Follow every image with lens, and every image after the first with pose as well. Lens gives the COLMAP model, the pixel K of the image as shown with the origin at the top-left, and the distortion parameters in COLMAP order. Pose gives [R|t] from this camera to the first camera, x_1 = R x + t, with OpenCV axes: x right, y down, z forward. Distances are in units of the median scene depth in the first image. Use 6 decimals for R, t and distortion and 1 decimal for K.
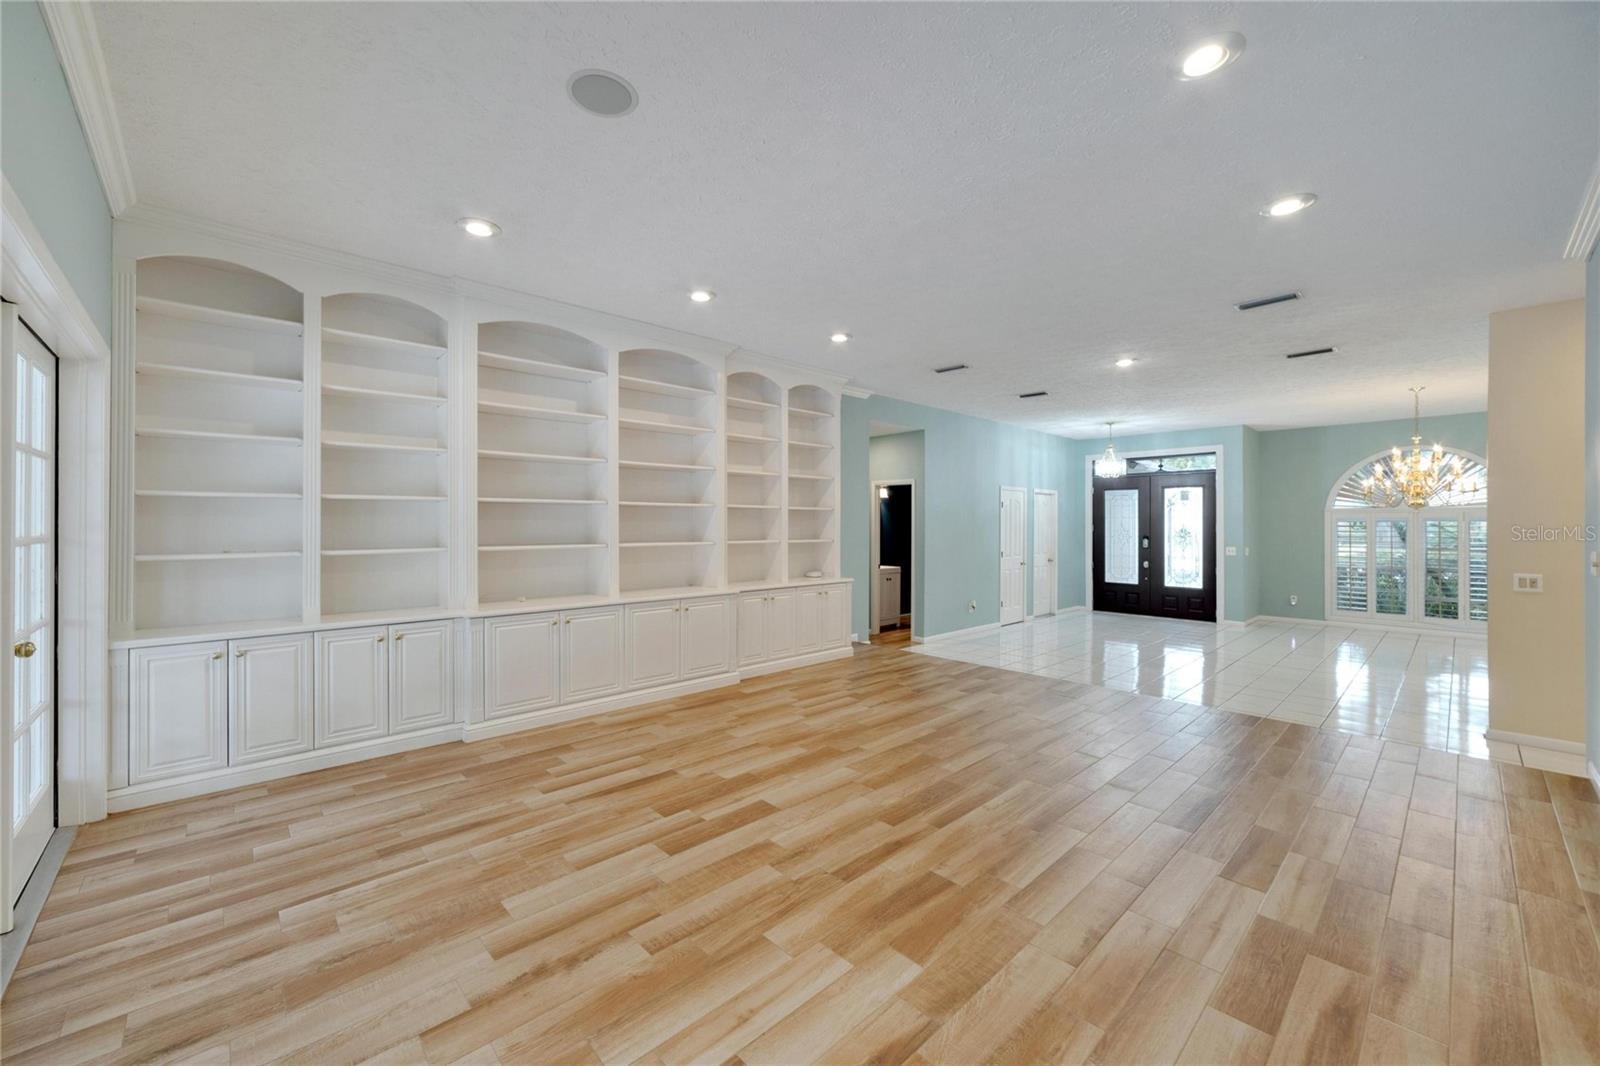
lens RADIAL K [[616.8, 0, 794.1], [0, 616.8, 526.5], [0, 0, 1]] dist [-0.004275, 0.001079]
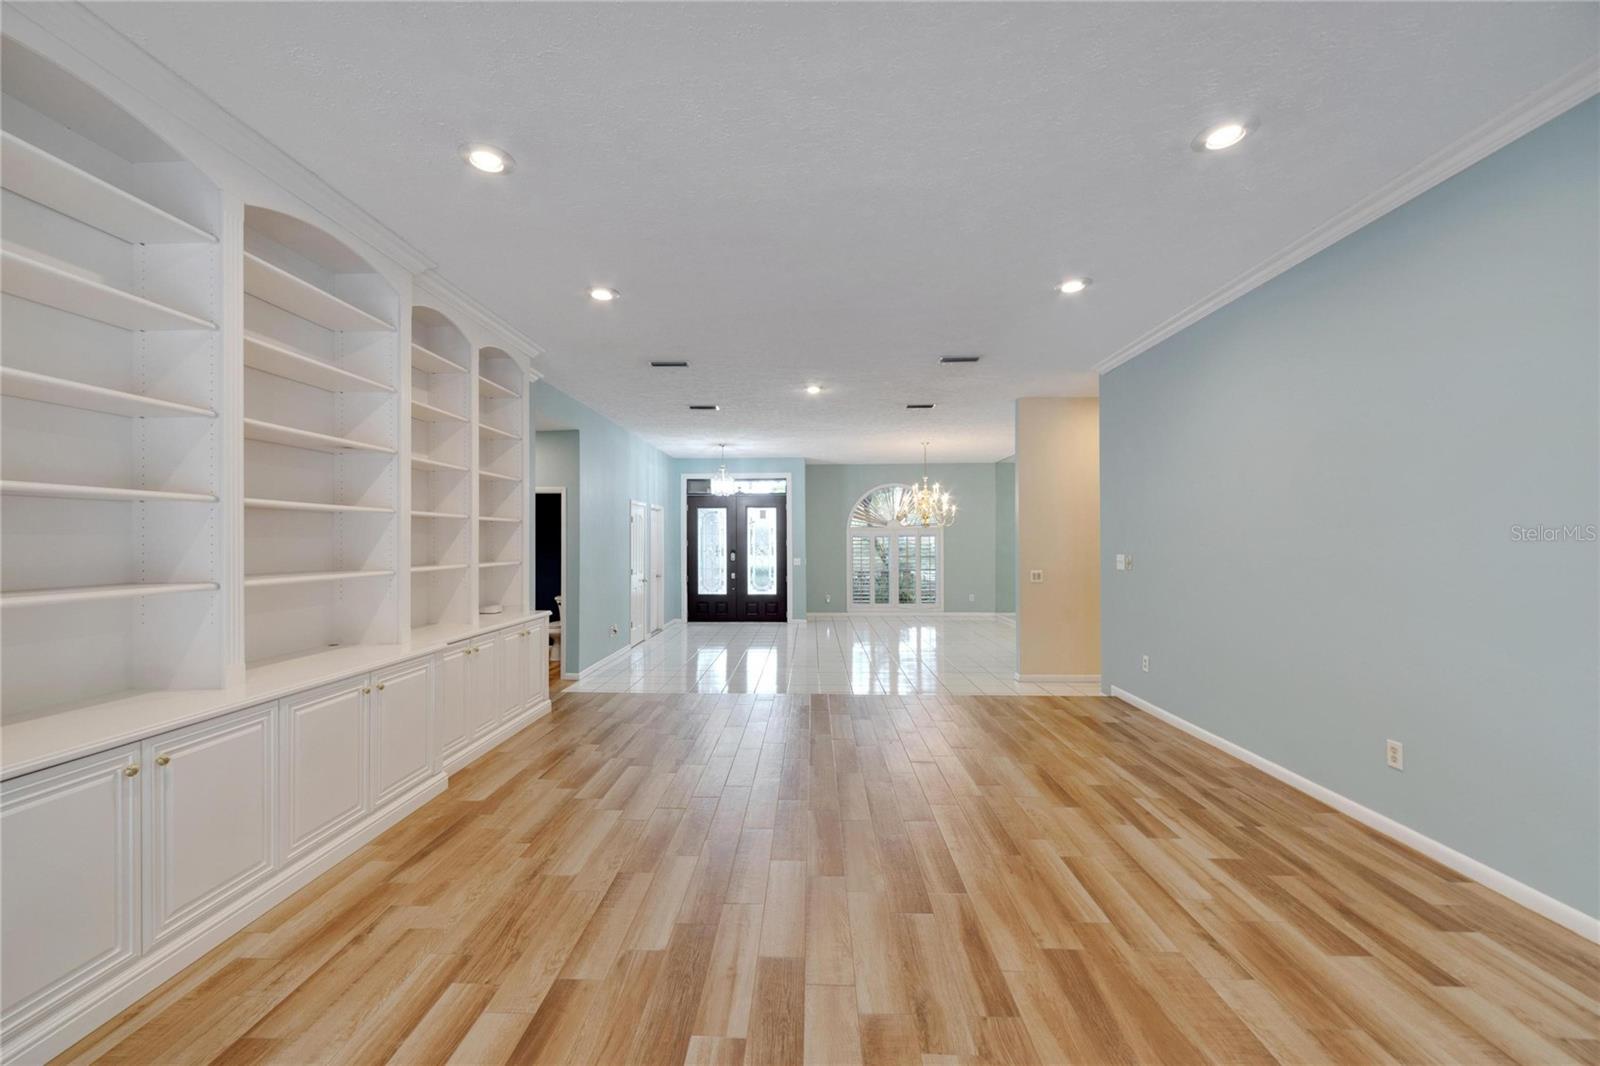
lens RADIAL K [[616.8, 0, 790.5], [0, 616.8, 536.3], [0, 0, 1]] dist [-0.004275, 0.001079]
pose [[0.715333, 0.000057, 0.698783, -0.174735], [0.007533, 0.999941, -0.007793, -0.000378], [-0.698743, 0.010838, 0.715291, 0.179802]]
